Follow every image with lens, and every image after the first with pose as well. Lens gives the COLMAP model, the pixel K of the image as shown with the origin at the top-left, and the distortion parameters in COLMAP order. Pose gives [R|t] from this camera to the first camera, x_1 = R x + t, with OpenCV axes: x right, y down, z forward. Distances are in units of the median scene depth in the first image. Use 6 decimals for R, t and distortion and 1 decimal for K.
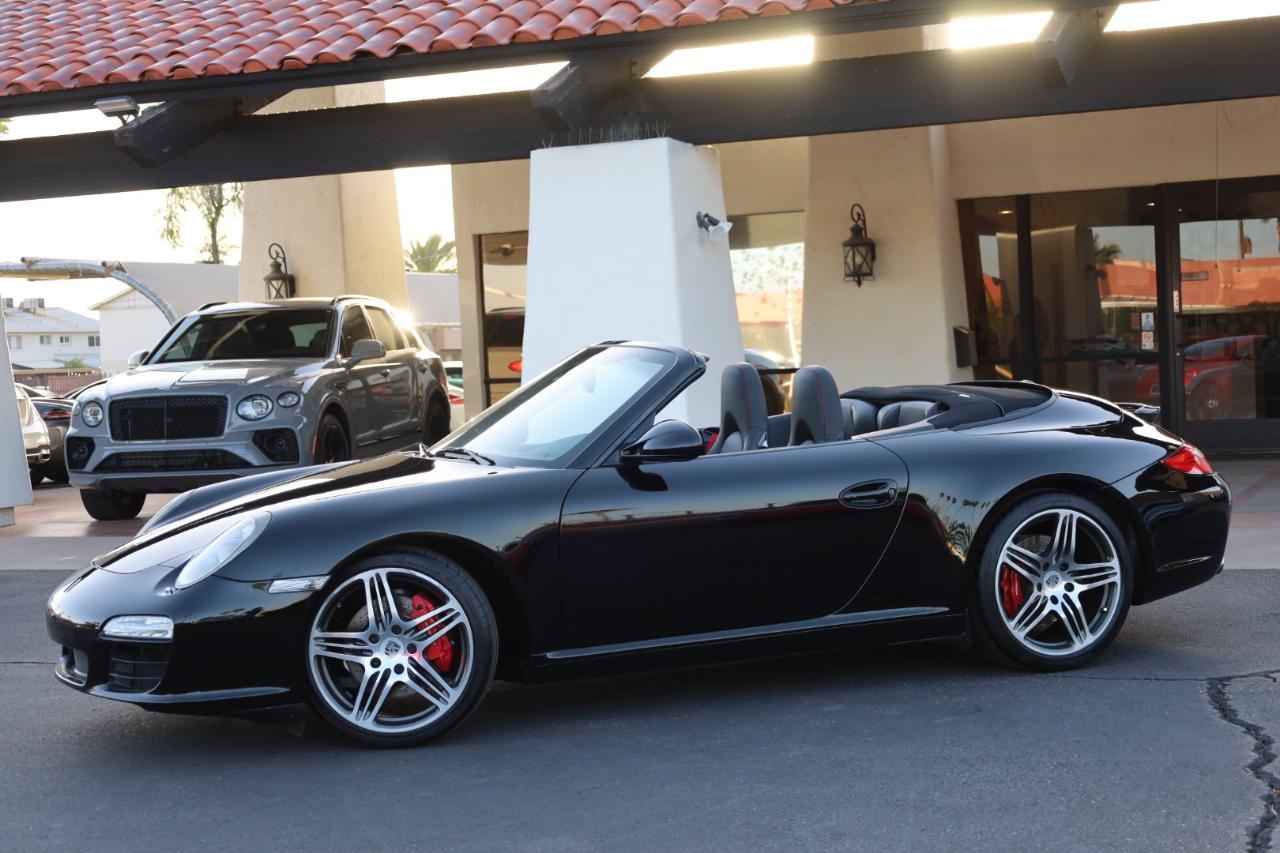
lens RADIAL K [[1987.8, 0, 640.0], [0, 1987.8, 426.5], [0, 0, 1]] dist [0.016374, -0.016308]
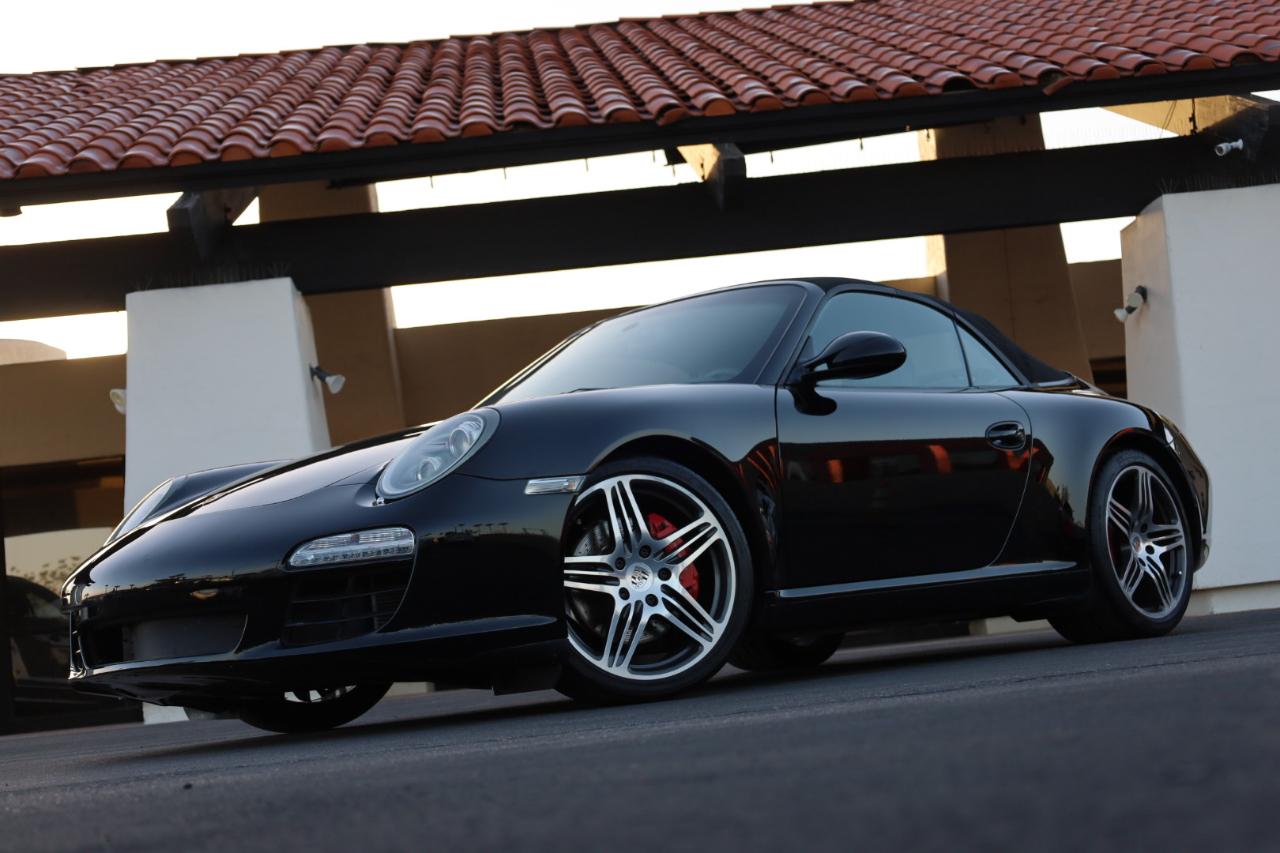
lens RADIAL K [[1943.3, 0, 640.0], [0, 1943.3, 426.5], [0, 0, 1]] dist [0.018930, 0.115629]
pose [[0.908375, 0.002474, 0.418148, -0.397457], [0.076097, 0.982306, -0.171124, 0.163972], [-0.411173, 0.187265, 0.892115, 0.255819]]
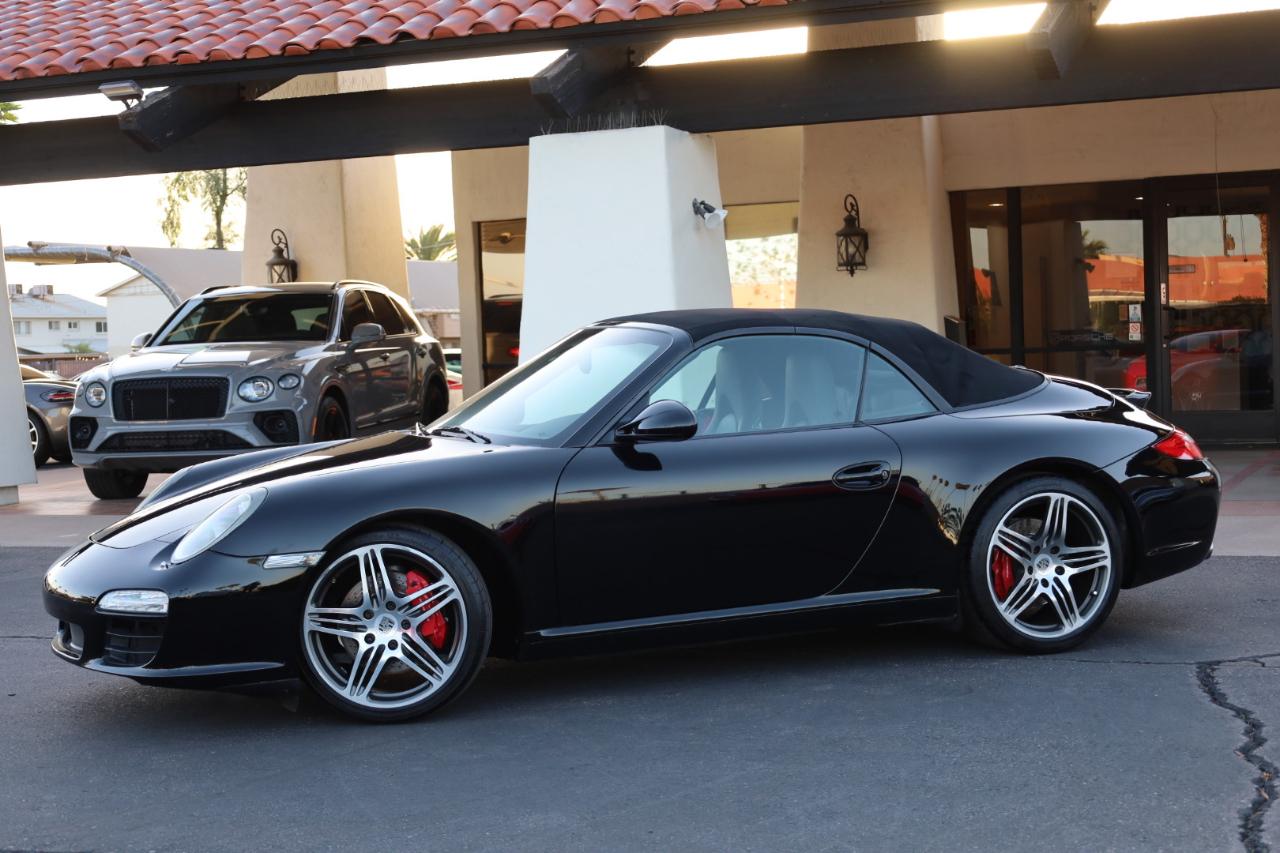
lens RADIAL K [[1943.3, 0, 640.0], [0, 1943.3, 426.5], [0, 0, 1]] dist [0.018930, 0.115629]
pose [[0.999954, 0.009173, 0.002798, -0.000160], [-0.009190, 0.999939, 0.006101, 0.003911], [-0.002742, -0.006127, 0.999977, 0.016011]]
